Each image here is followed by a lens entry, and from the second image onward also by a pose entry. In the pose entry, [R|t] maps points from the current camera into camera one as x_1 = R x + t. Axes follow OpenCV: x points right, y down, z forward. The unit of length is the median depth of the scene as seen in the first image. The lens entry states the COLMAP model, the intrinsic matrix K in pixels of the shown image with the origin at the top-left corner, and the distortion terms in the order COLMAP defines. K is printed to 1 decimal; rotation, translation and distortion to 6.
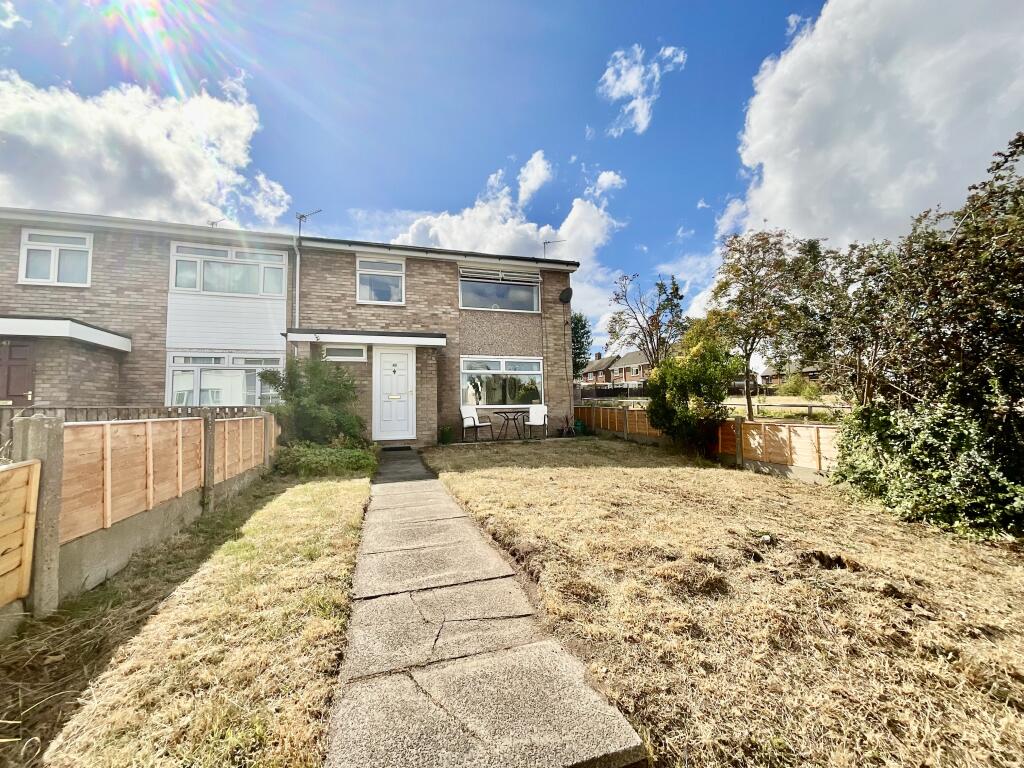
lens RADIAL K [[418.6, 0, 516.4], [0, 418.6, 386.2], [0, 0, 1]] dist [-0.003622, 0.000409]
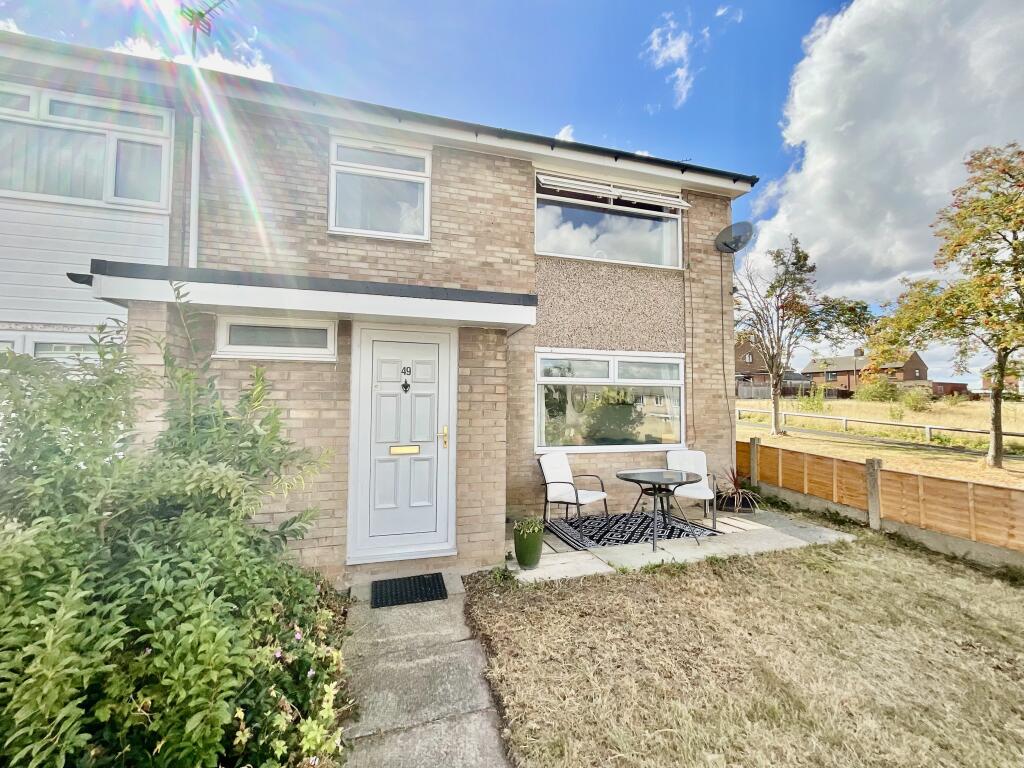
lens RADIAL K [[418.6, 0, 507.9], [0, 418.6, 381.2], [0, 0, 1]] dist [-0.003622, 0.000409]
pose [[0.999091, 0.025023, -0.034521, -0.149259], [-0.024508, 0.999583, 0.015264, -0.040562], [0.034889, -0.014404, 0.999287, 0.499199]]
